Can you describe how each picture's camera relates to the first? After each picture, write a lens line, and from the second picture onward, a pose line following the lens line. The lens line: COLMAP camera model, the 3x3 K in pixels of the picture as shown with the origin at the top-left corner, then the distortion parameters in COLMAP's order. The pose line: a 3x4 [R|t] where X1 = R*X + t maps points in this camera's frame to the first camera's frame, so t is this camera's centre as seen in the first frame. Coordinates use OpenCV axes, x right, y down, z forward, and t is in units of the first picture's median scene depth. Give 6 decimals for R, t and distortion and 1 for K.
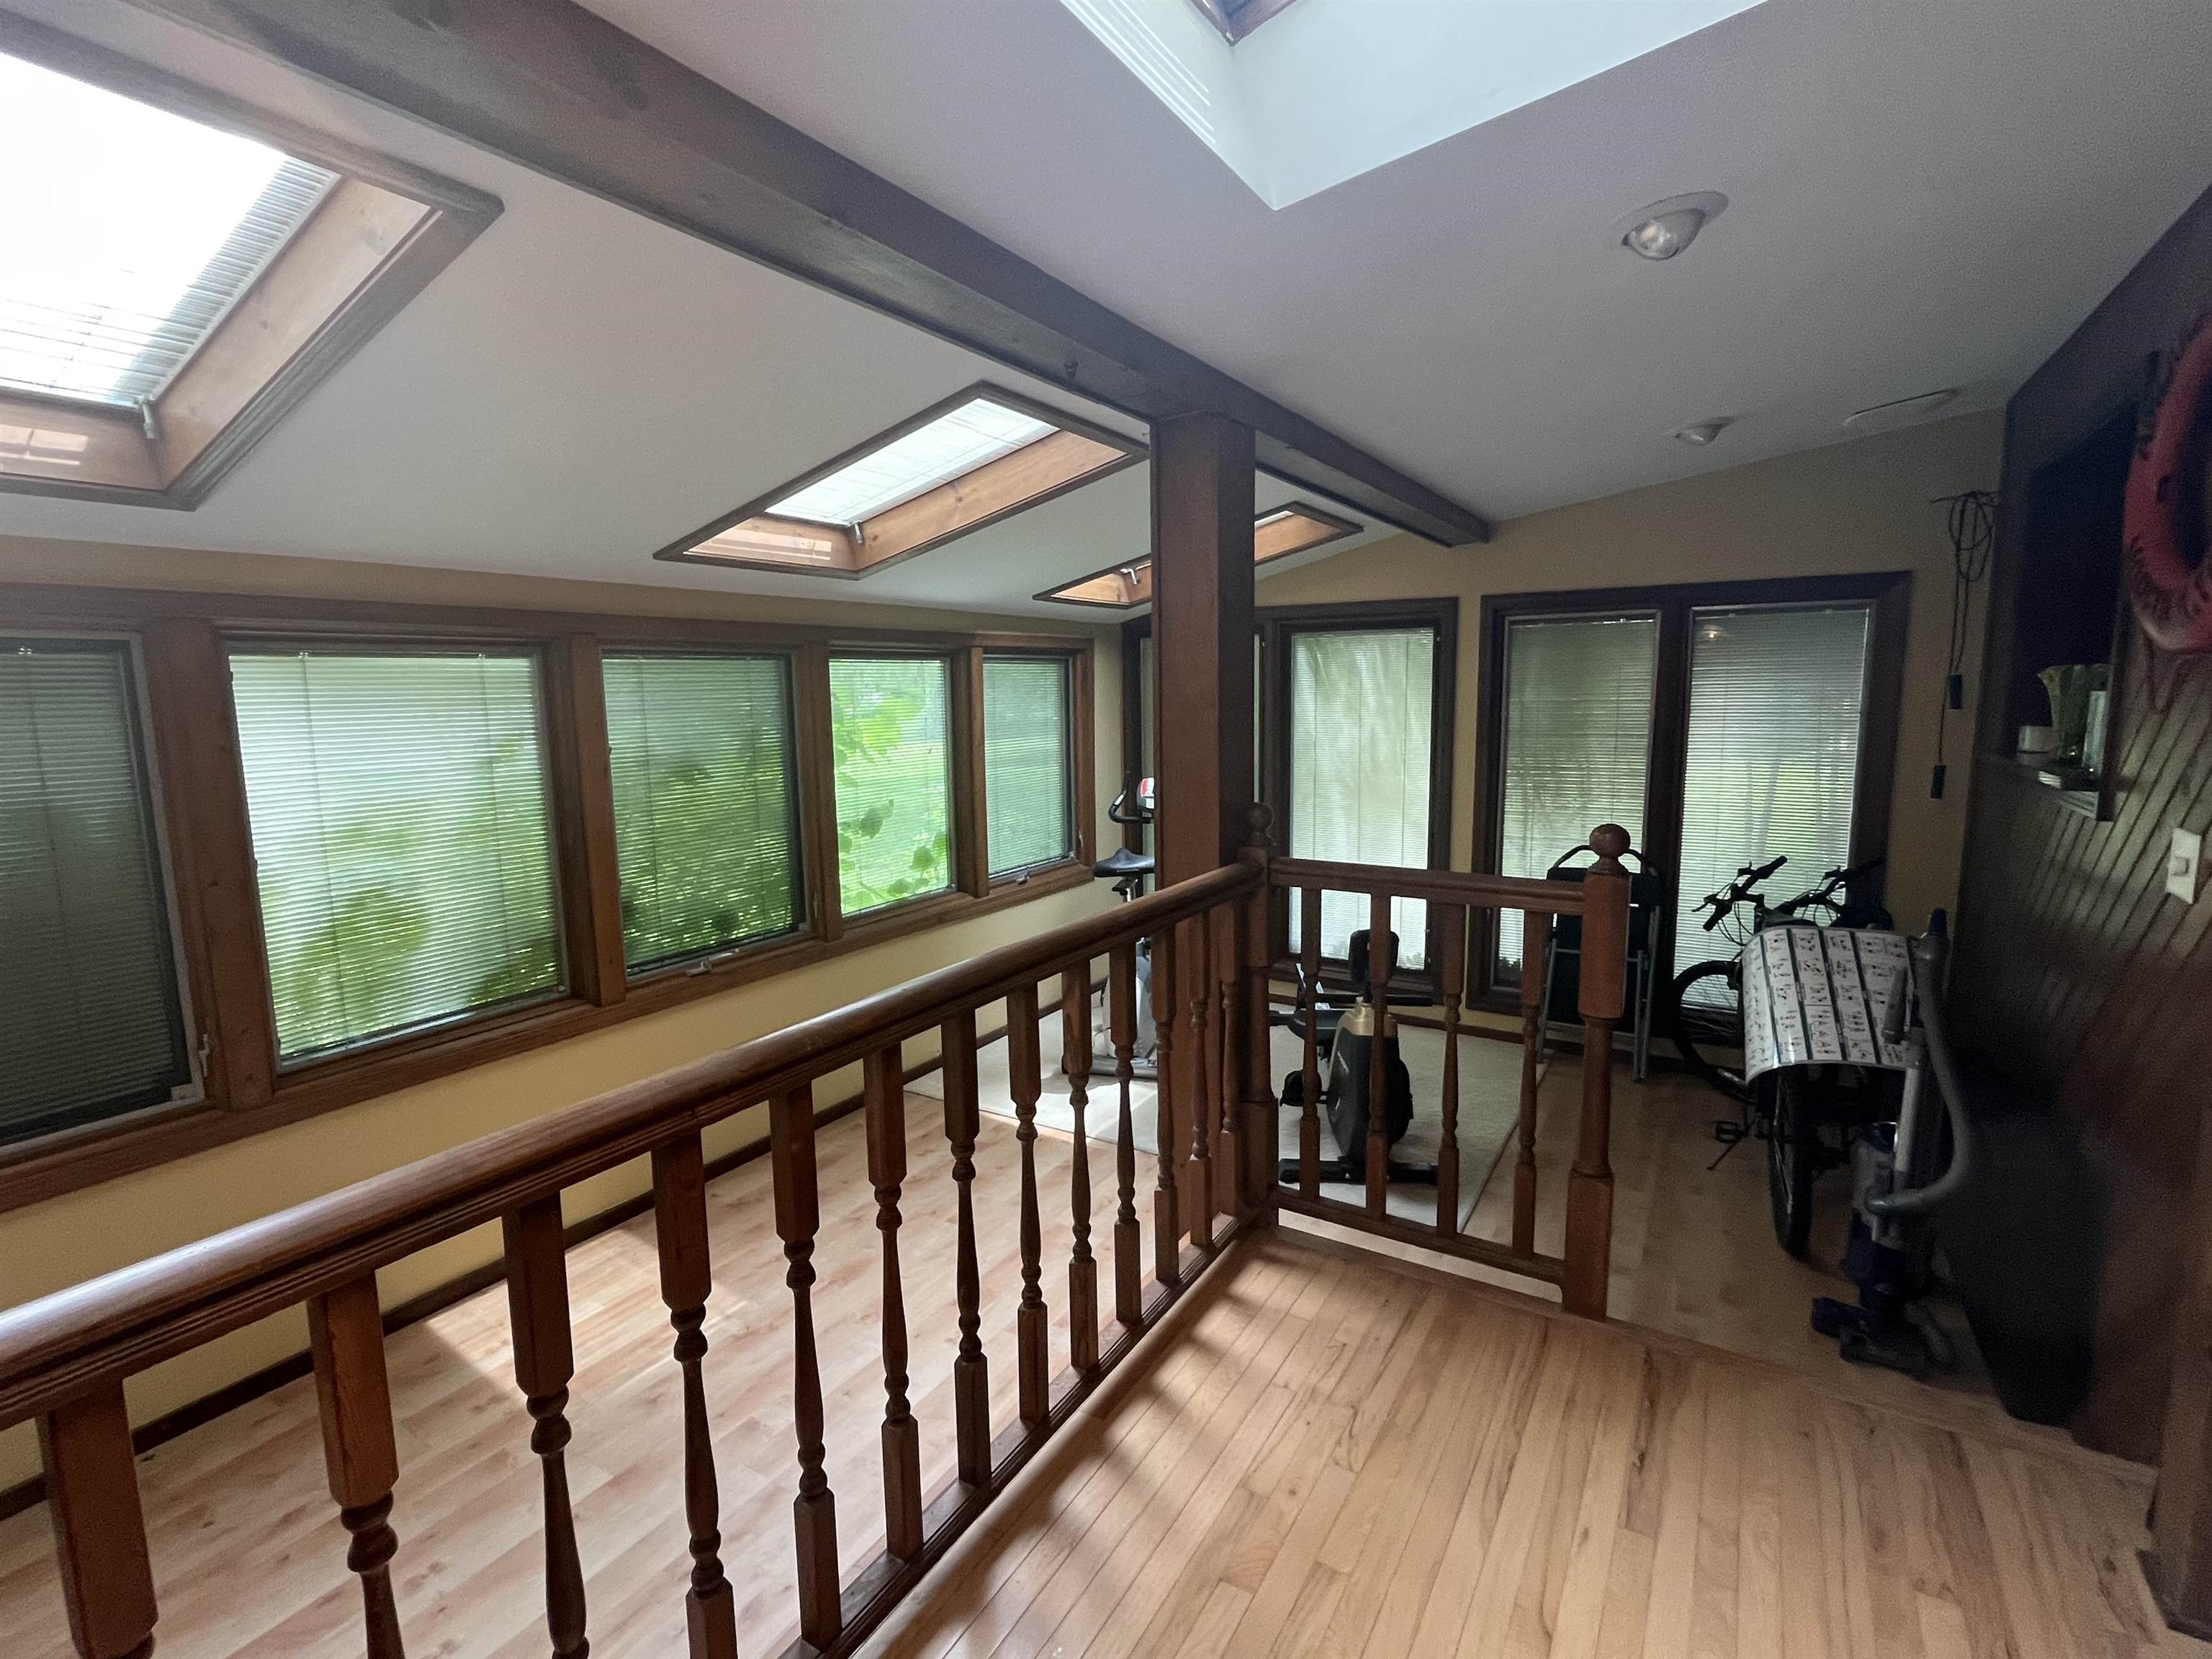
lens RADIAL K [[1041.3, 0, 1110.2], [0, 1041.3, 825.2], [0, 0, 1]] dist [-0.002091, -0.000189]
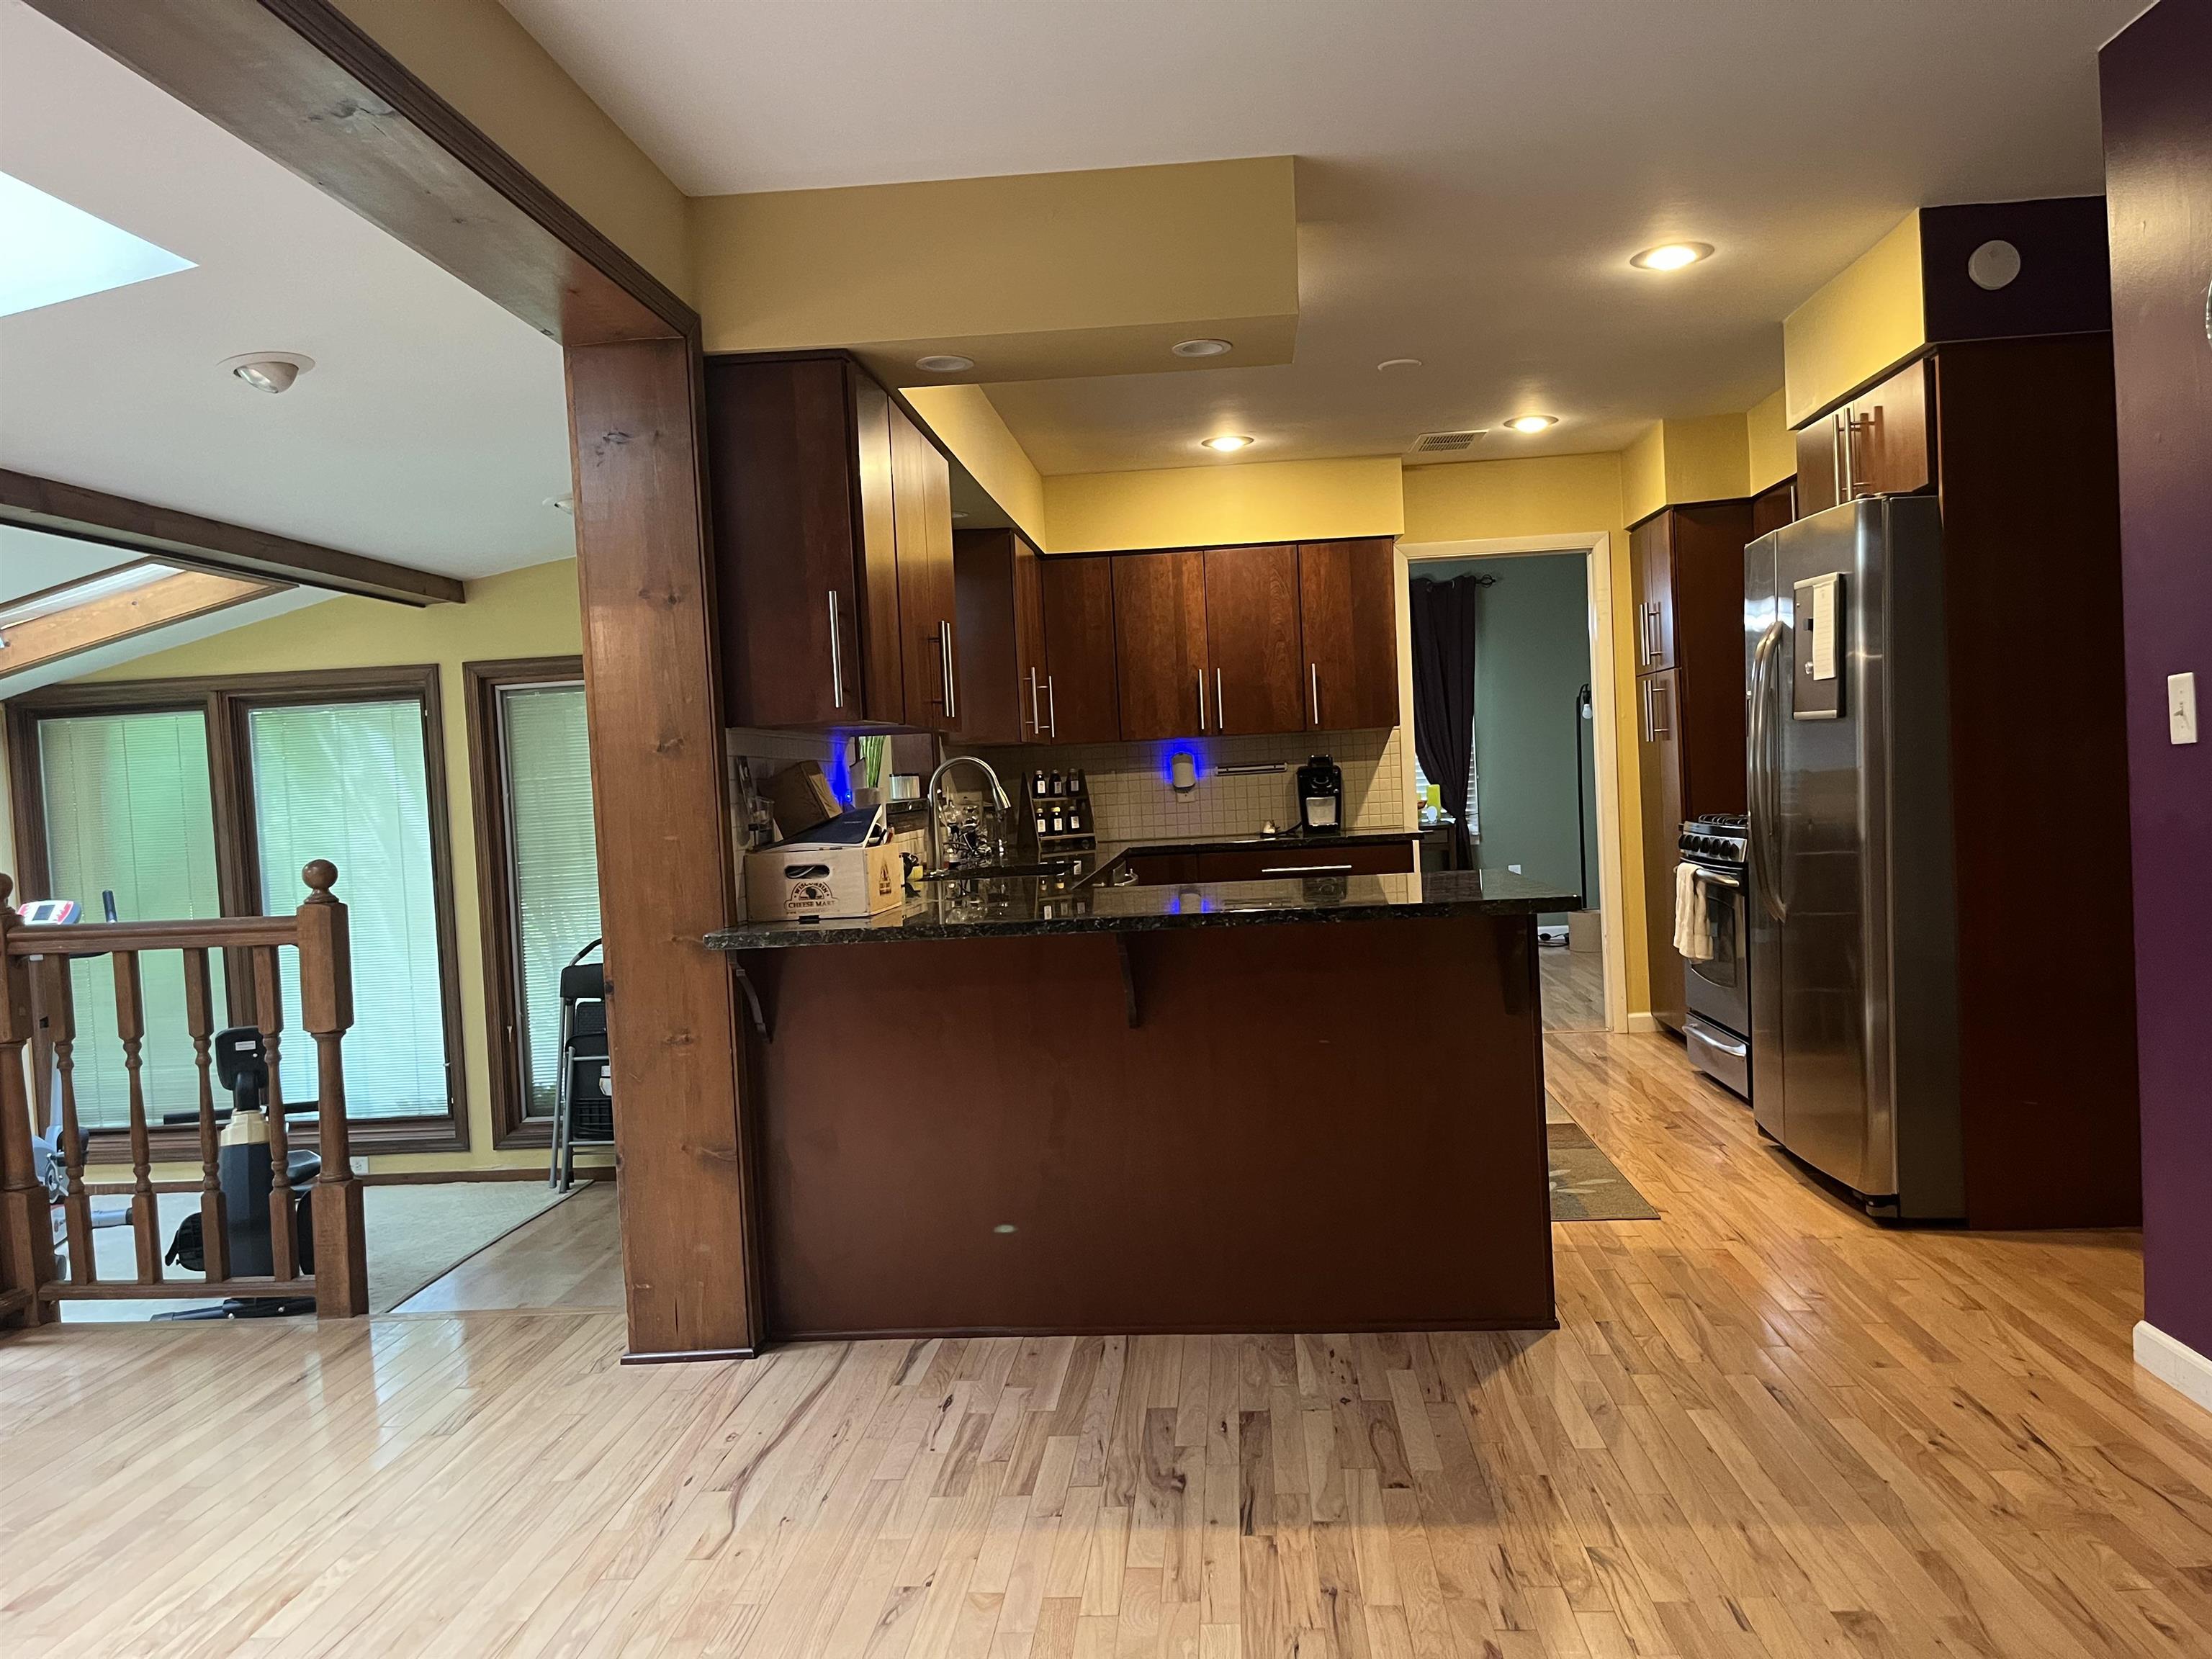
lens RADIAL K [[1694.4, 0, 1101.4], [0, 1694.4, 835.8], [0, 0, 1]] dist [-0.016323, -0.004548]
pose [[0.894849, -0.043816, 0.444213, 0.199618], [0.095208, 0.991005, -0.094041, 0.106060], [-0.436097, 0.126445, 0.890972, -0.468344]]
